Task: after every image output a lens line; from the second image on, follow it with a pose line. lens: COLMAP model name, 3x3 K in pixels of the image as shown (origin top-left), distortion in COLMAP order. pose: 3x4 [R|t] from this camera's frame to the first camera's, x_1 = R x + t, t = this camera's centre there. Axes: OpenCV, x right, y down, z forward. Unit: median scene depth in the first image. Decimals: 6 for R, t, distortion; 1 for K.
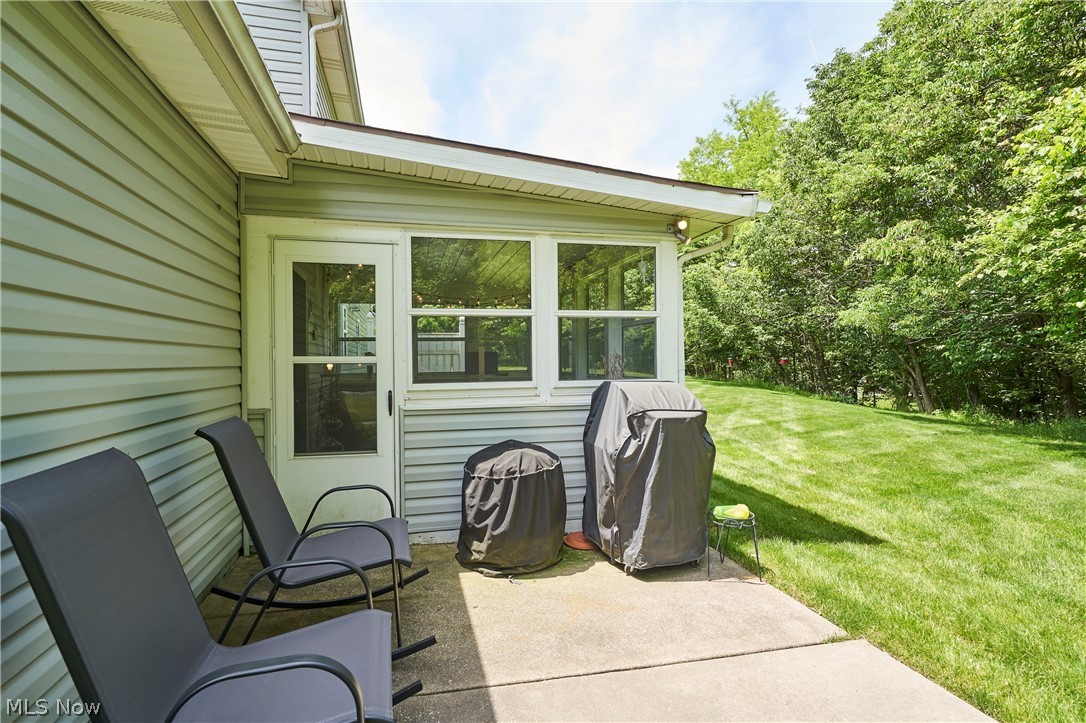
lens RADIAL K [[511.4, 0, 543.0], [0, 511.4, 361.5], [0, 0, 1]] dist [-0.001145, -0.000102]
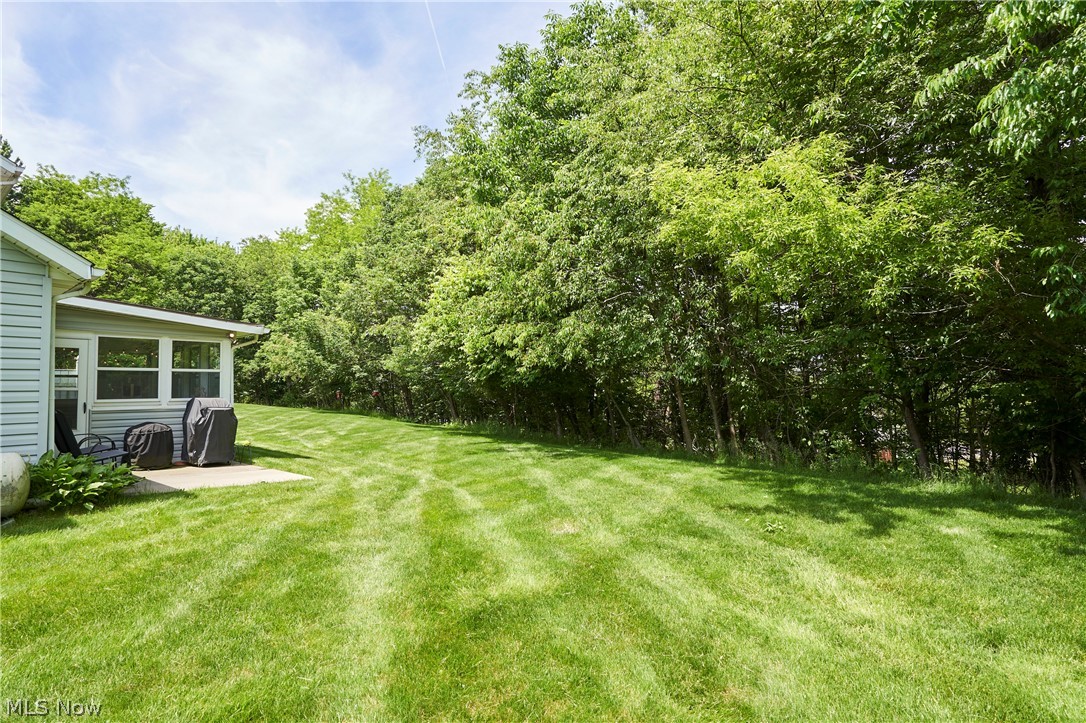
lens RADIAL K [[579.5, 0, 541.7], [0, 579.5, 374.5], [0, 0, 1]] dist [-0.003455, -0.000187]
pose [[0.824354, 0.023189, 0.565600, -0.075290], [-0.003463, 0.999349, -0.035924, 0.018180], [-0.566064, 0.027655, 0.823897, -2.227457]]
